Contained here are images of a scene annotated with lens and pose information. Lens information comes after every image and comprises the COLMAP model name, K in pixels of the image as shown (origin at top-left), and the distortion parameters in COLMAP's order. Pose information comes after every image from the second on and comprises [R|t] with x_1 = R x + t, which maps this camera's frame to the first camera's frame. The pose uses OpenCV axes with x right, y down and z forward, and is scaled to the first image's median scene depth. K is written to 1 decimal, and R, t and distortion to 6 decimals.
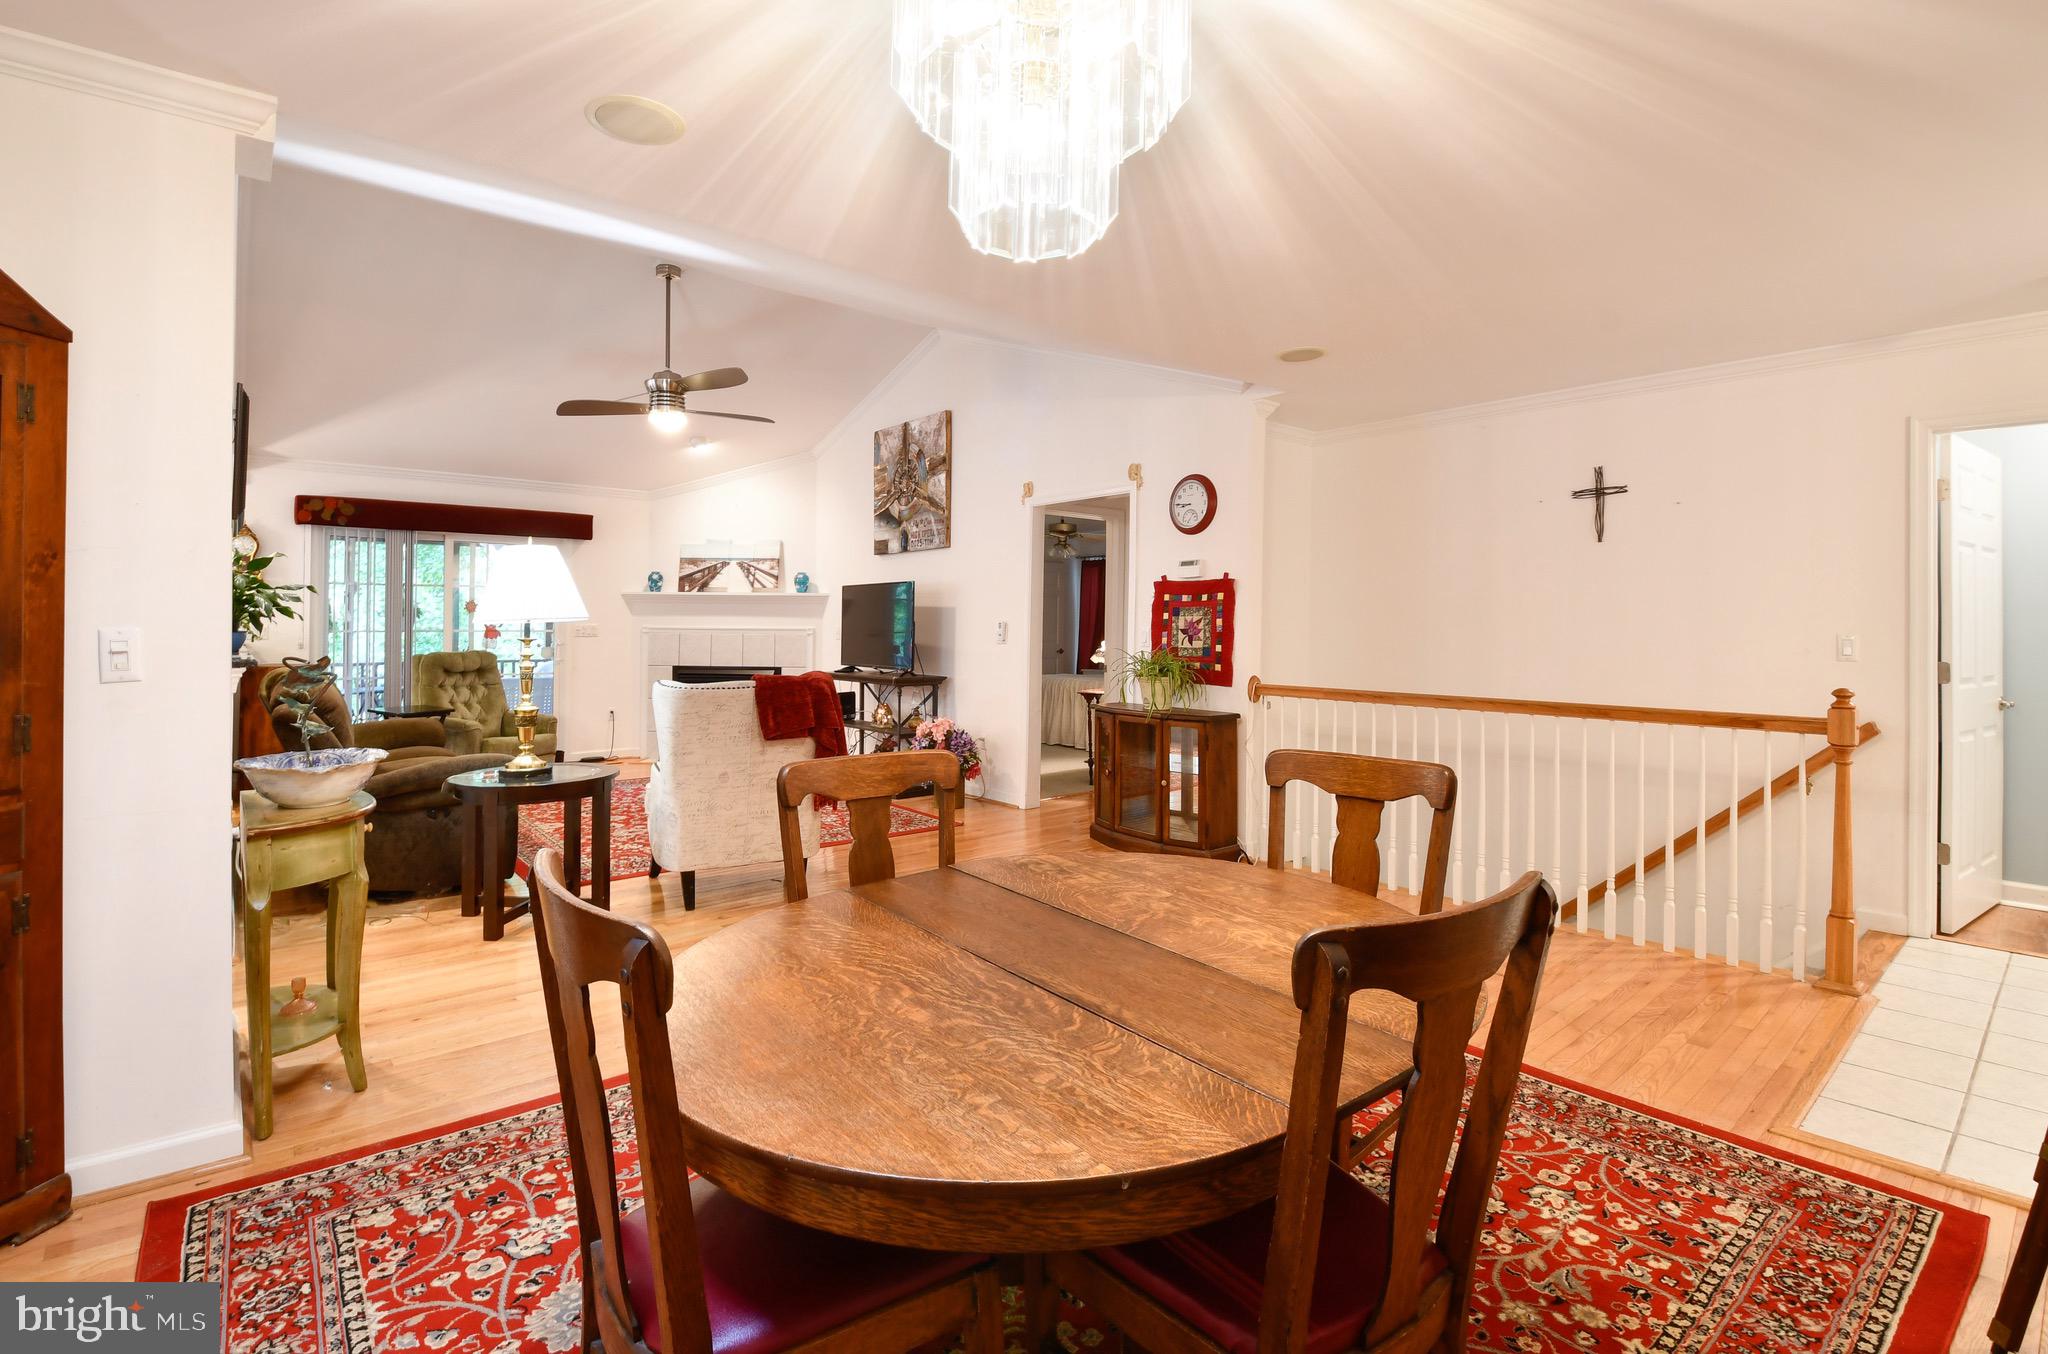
lens RADIAL K [[968.0, 0, 1025.4], [0, 968.0, 609.3], [0, 0, 1]] dist [0.010082, -0.010801]
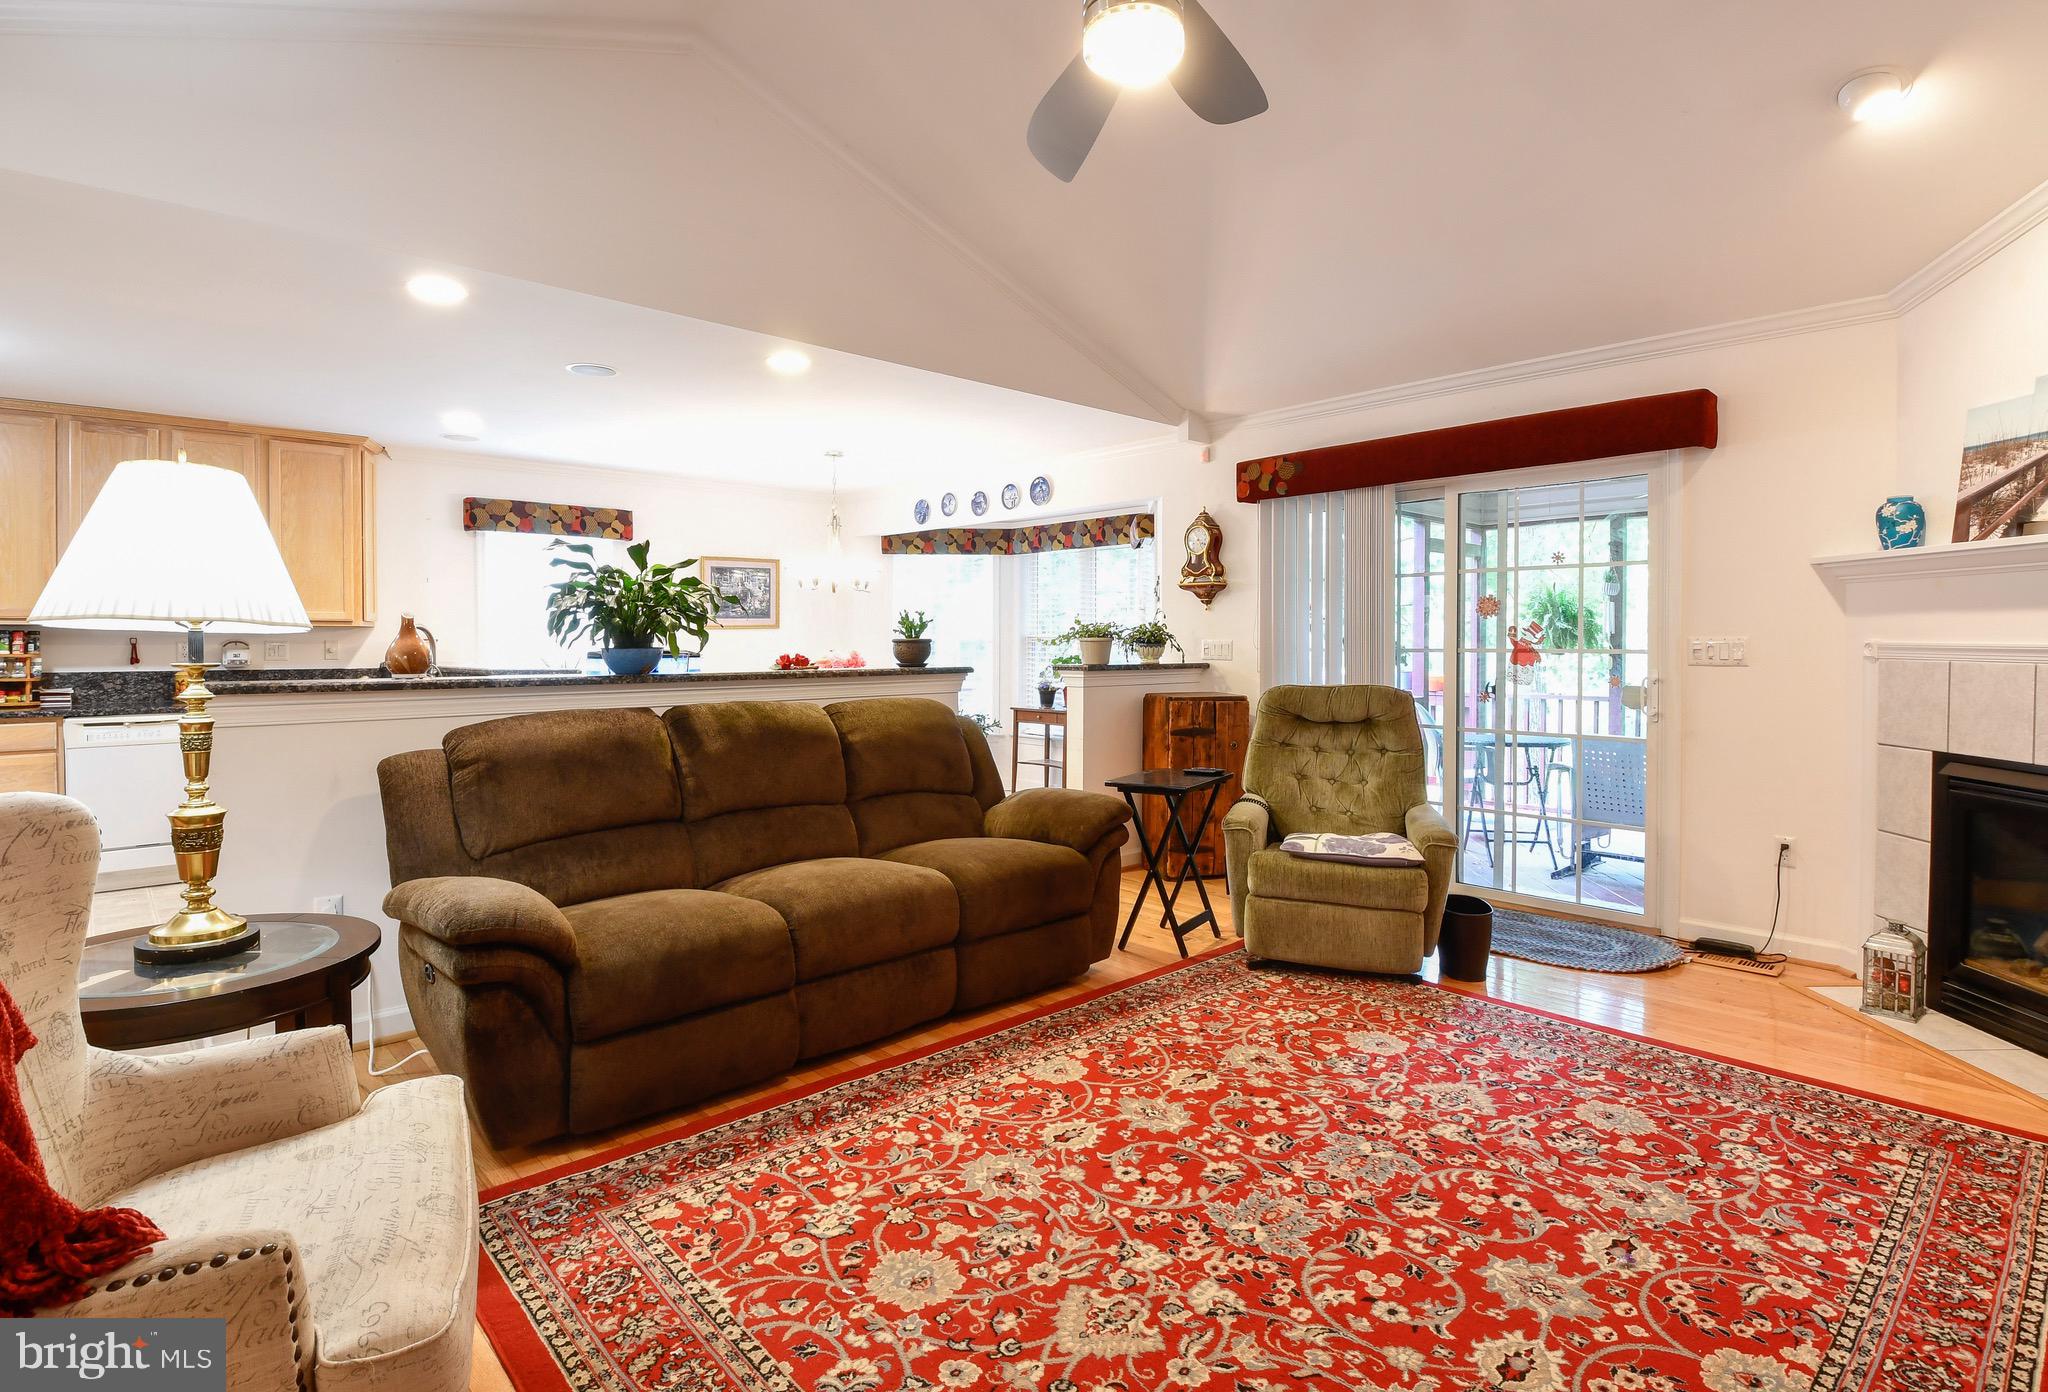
lens RADIAL K [[1020.6, 0, 1034.4], [0, 1020.6, 657.0], [0, 0, 1]] dist [-0.013684, -0.010845]
pose [[0.064181, 0.007804, -0.997908, 0.000744], [0.017902, 0.999799, 0.008970, 0.018237], [0.997778, -0.018441, 0.064028, 0.768398]]
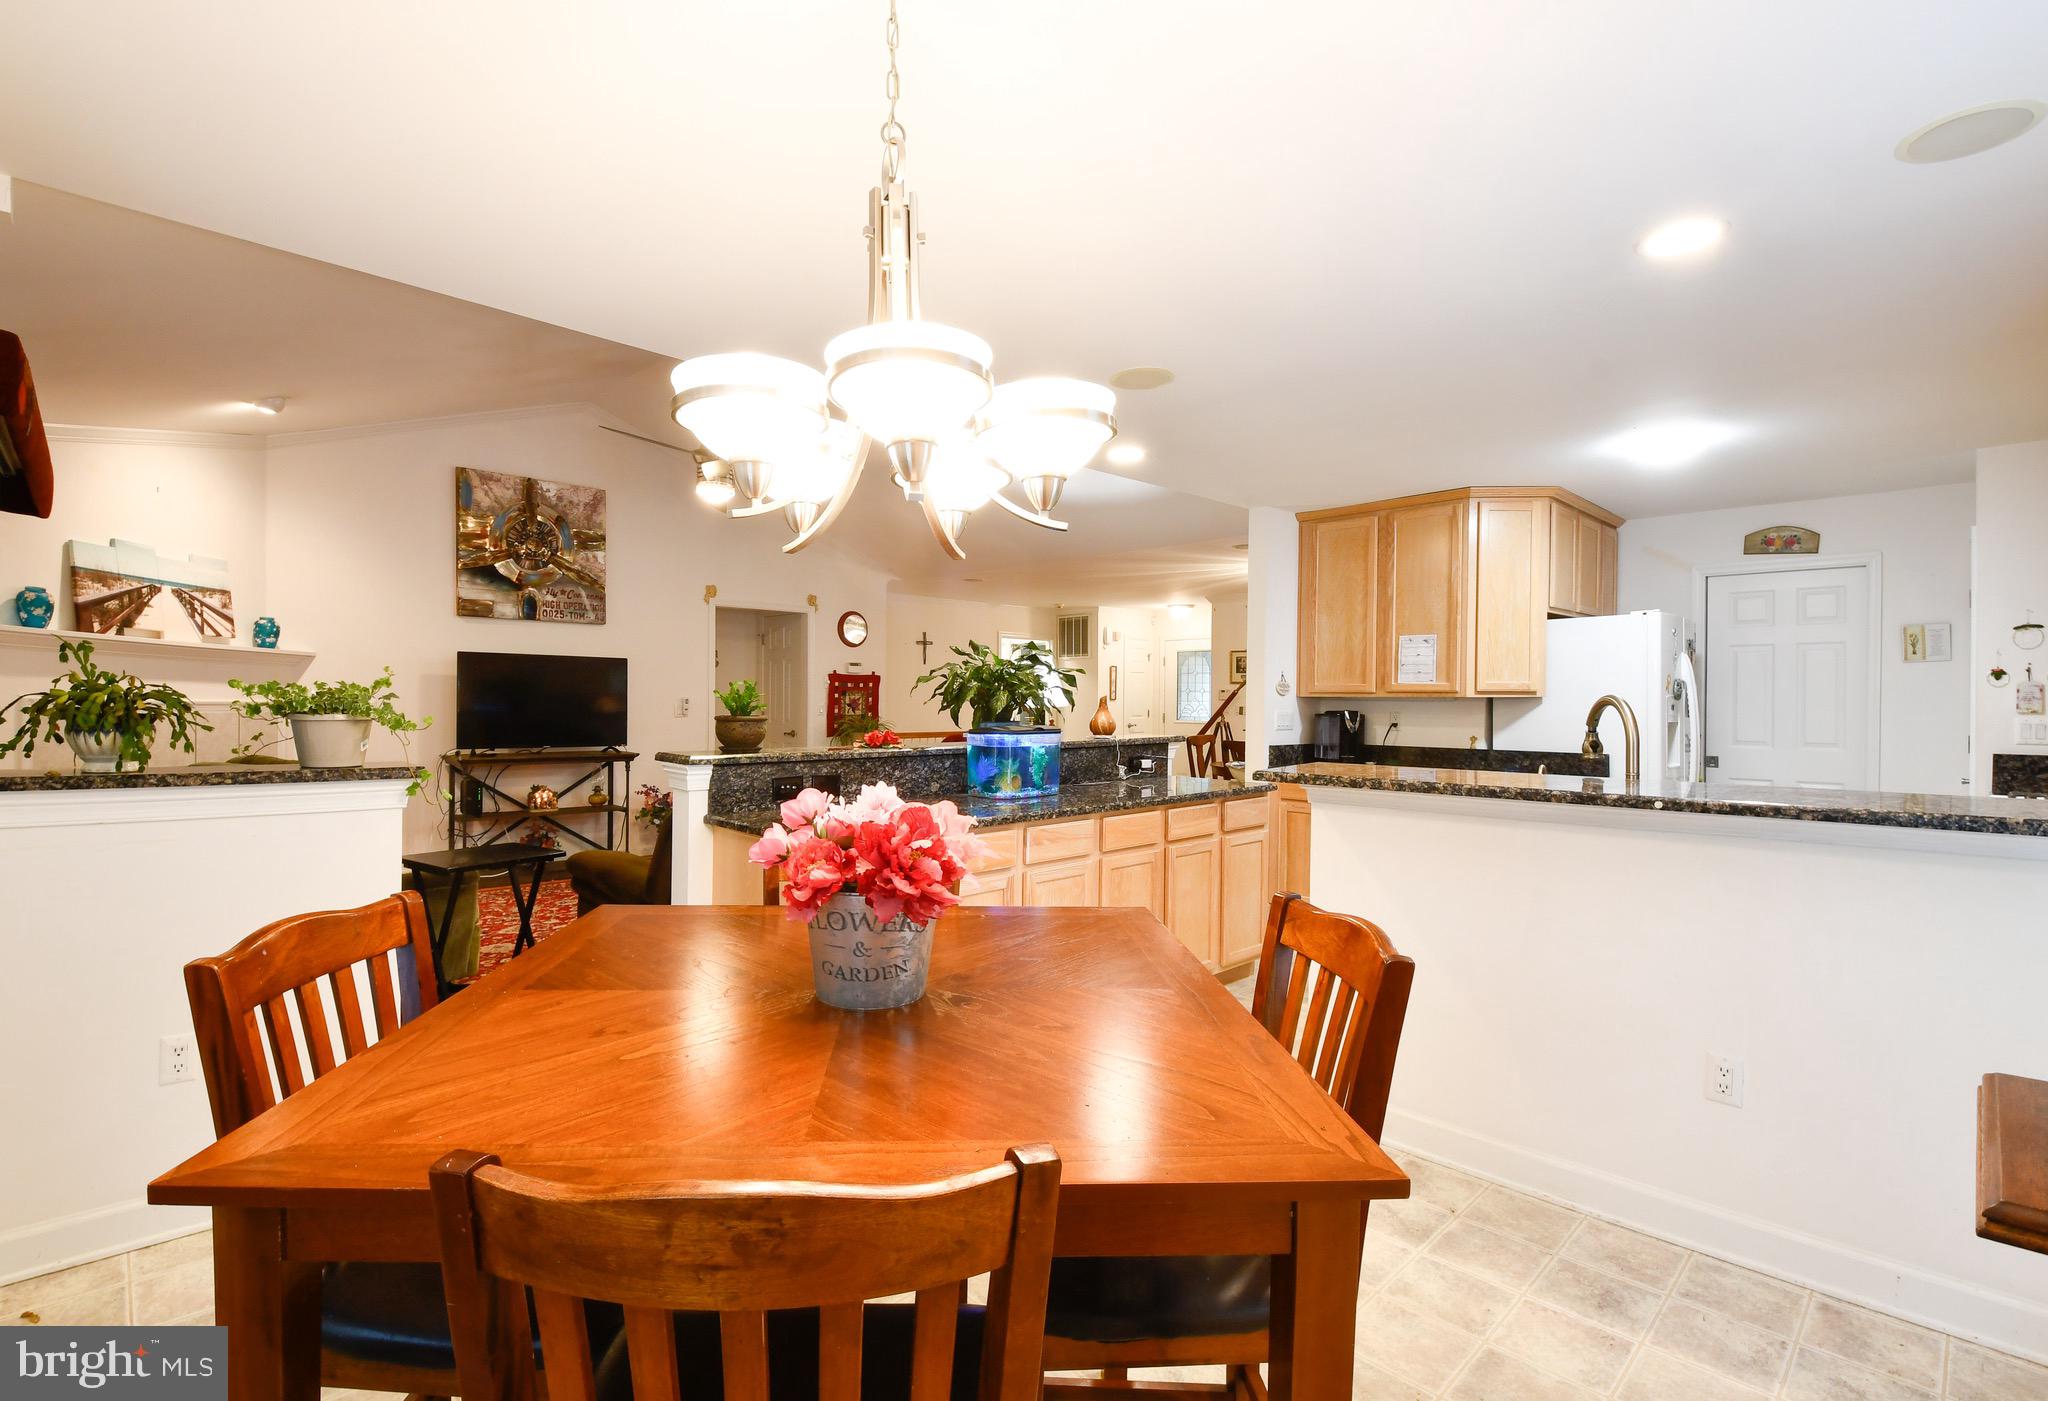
lens RADIAL K [[913.9, 0, 1011.1], [0, 913.9, 698.6], [0, 0, 1]] dist [-0.014024, -0.000542]
pose [[-0.079795, 0.001896, 0.996809, -1.069734], [-0.028214, 0.999593, -0.004160, 0.007460], [-0.996412, -0.028456, -0.079709, 0.634344]]
